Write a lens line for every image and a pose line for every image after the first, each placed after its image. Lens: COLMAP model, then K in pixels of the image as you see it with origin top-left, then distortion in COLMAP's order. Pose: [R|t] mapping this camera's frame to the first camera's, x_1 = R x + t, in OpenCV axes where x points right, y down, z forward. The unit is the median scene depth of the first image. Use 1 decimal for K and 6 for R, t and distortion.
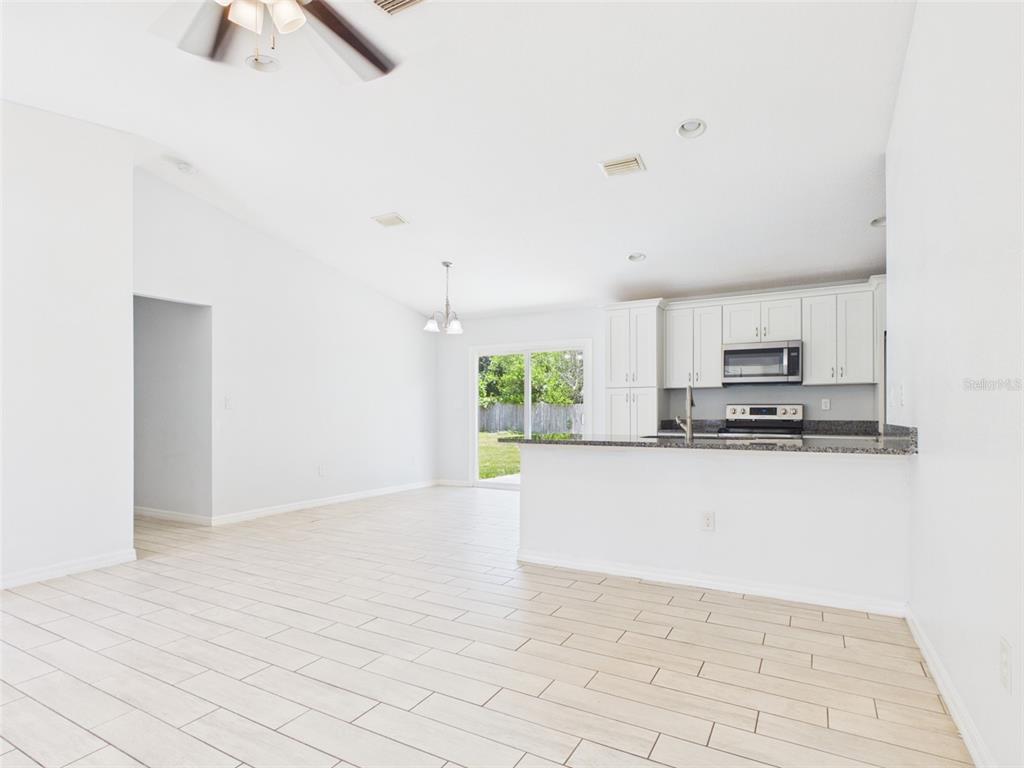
lens RADIAL K [[535.0, 0, 510.7], [0, 535.0, 411.5], [0, 0, 1]] dist [0.000529, 0.000834]
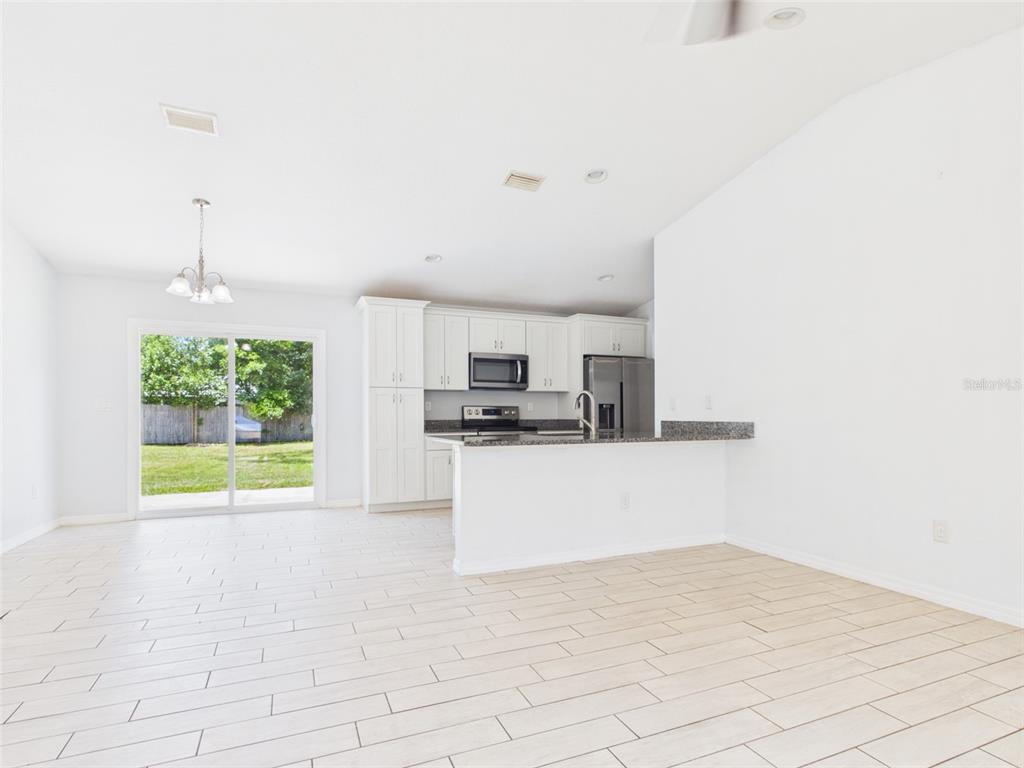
lens RADIAL K [[535.0, 0, 510.7], [0, 535.0, 411.5], [0, 0, 1]] dist [0.000529, 0.000834]
pose [[0.616411, 0.002230, 0.787422, -0.438240], [-0.000778, 0.999997, -0.002223, 0.000578], [-0.787424, 0.000758, 0.616411, 0.251037]]
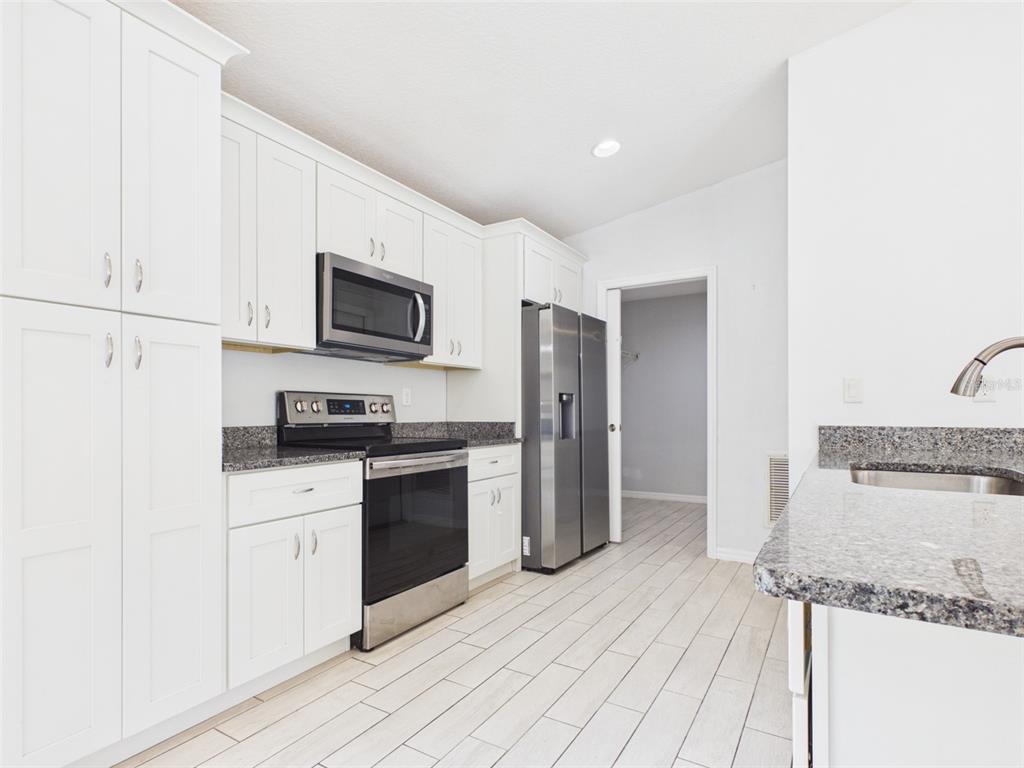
lens RADIAL K [[535.0, 0, 510.7], [0, 535.0, 411.5], [0, 0, 1]] dist [0.000529, 0.000834]
pose [[0.040095, 0.000226, 0.999196, -0.031620], [-0.004791, 0.999989, -0.000033, 0.003080], [-0.999184, -0.004786, 0.040095, 0.845717]]
